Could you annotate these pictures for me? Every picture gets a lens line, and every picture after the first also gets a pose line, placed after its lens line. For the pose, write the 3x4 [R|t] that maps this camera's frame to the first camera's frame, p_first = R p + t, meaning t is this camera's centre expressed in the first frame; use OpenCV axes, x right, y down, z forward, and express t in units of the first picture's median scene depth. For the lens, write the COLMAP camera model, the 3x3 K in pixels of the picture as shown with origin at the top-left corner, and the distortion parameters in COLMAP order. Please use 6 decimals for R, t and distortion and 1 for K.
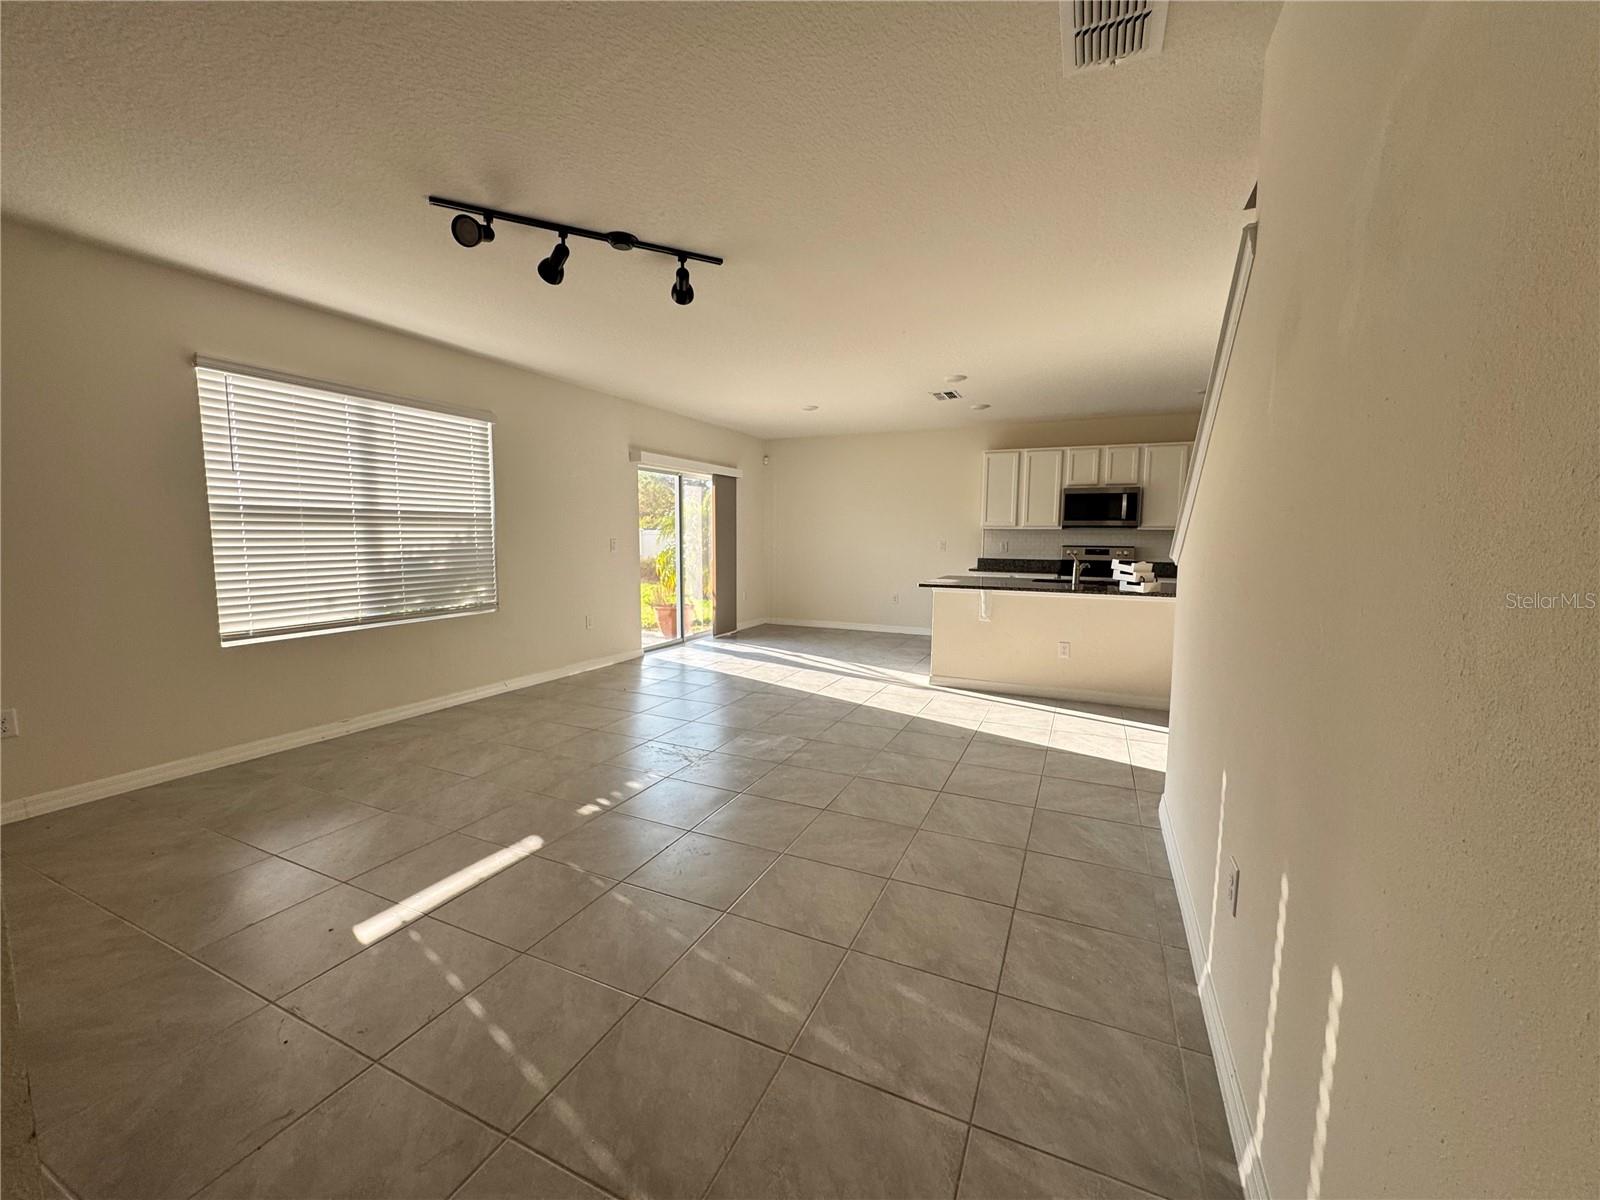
lens RADIAL K [[639.8, 0, 799.6], [0, 639.8, 603.4], [0, 0, 1]] dist [-0.005337, 0.000780]
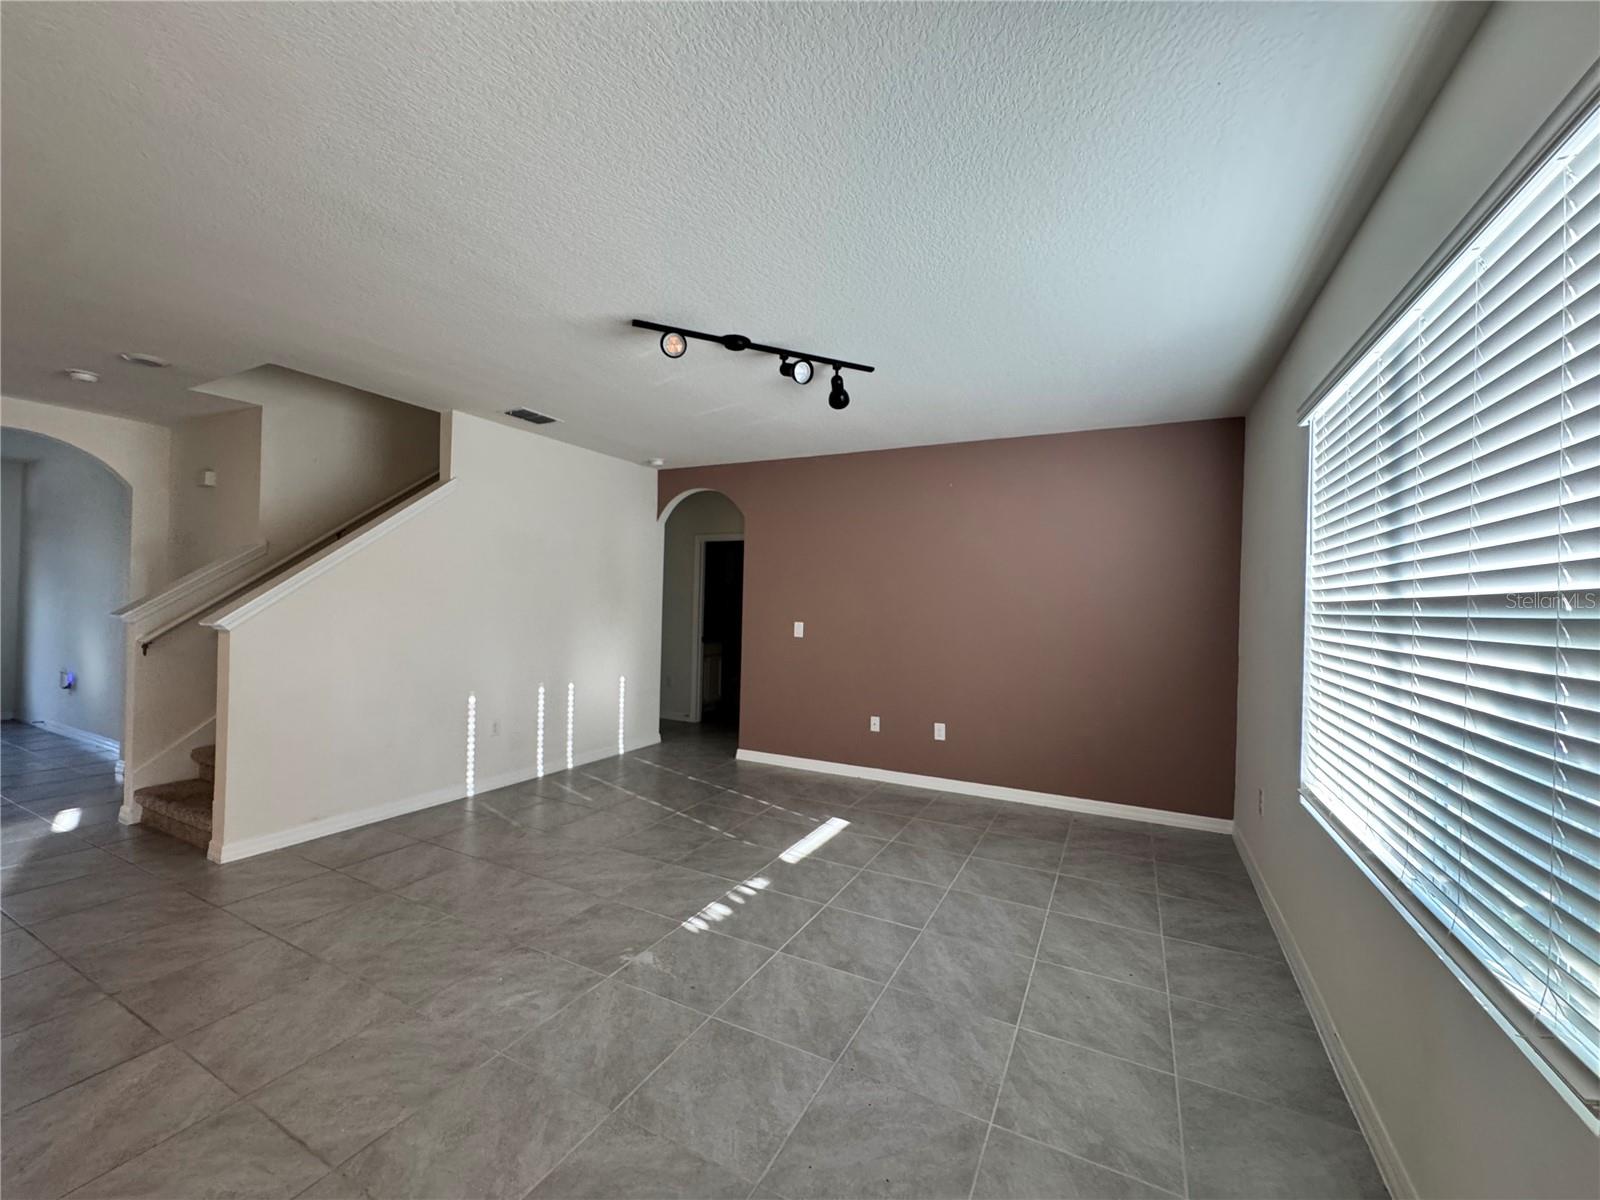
lens RADIAL K [[639.8, 0, 797.1], [0, 639.8, 602.0], [0, 0, 1]] dist [-0.005337, 0.000780]
pose [[-0.998083, -0.032802, 0.052485, -0.320980], [-0.026667, 0.993171, 0.113582, -0.189139], [-0.055852, 0.111964, -0.992141, 1.483031]]
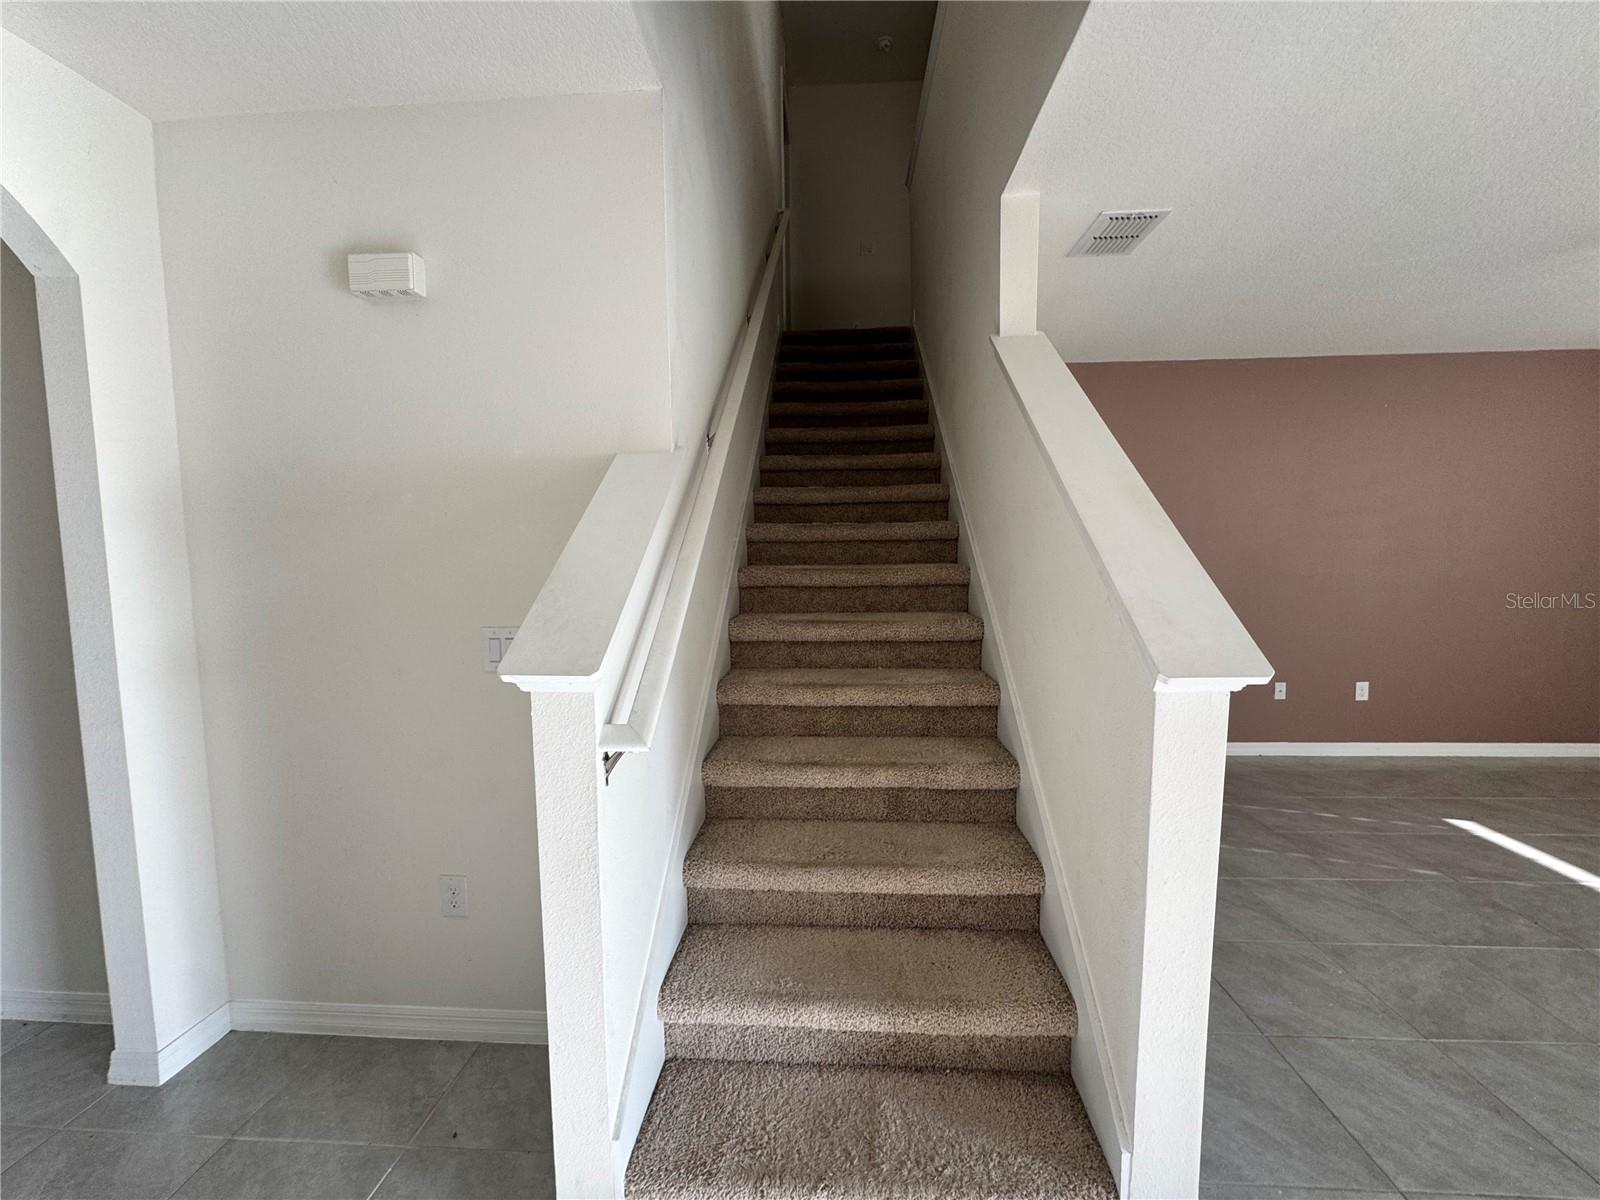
lens RADIAL K [[639.8, 0, 799.0], [0, 639.8, 600.2], [0, 0, 1]] dist [-0.005337, 0.000780]
pose [[-0.935219, 0.031066, -0.352705, 0.705236], [-0.037172, 0.982024, 0.185061, -0.125358], [0.352114, 0.186183, -0.917252, 0.912312]]
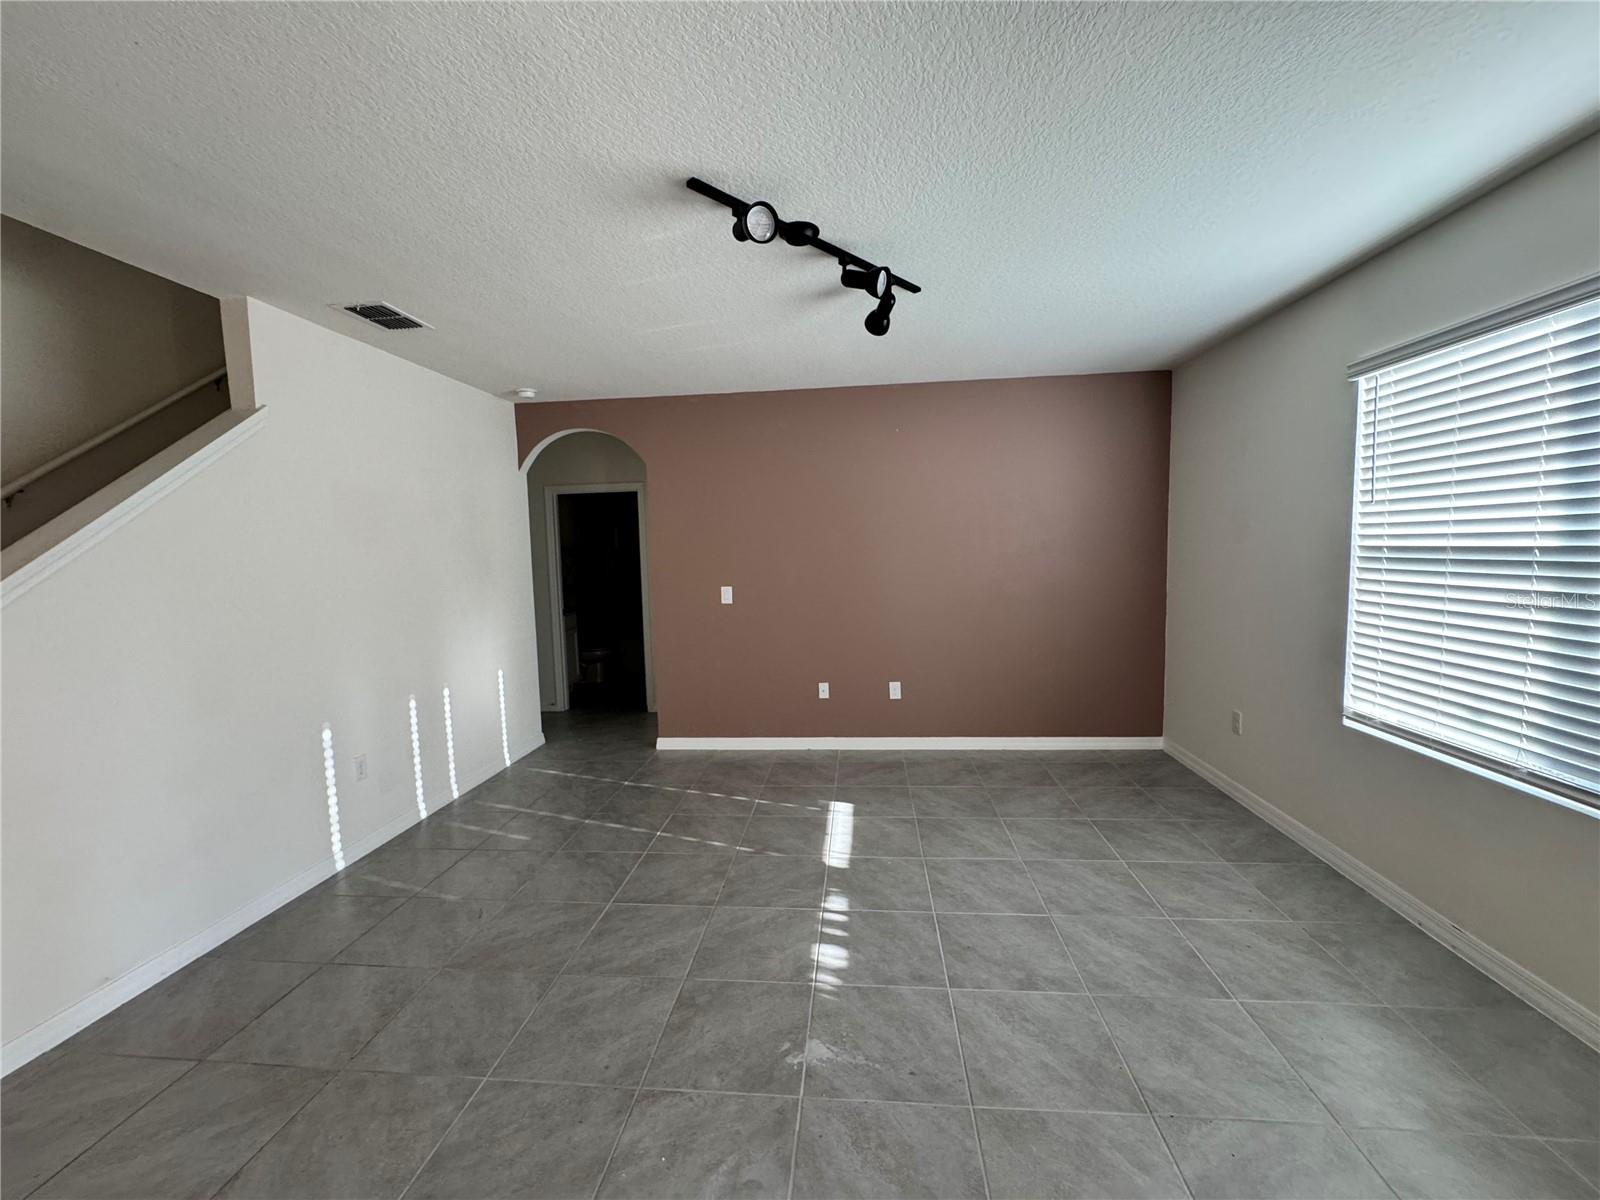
lens RADIAL K [[639.8, 0, 798.0], [0, 639.8, 600.1], [0, 0, 1]] dist [-0.005337, 0.000780]
pose [[-0.947165, 0.043352, -0.317805, -0.004971], [-0.017726, 0.982235, 0.186817, -0.191433], [0.320258, 0.182579, -0.929570, 1.293831]]
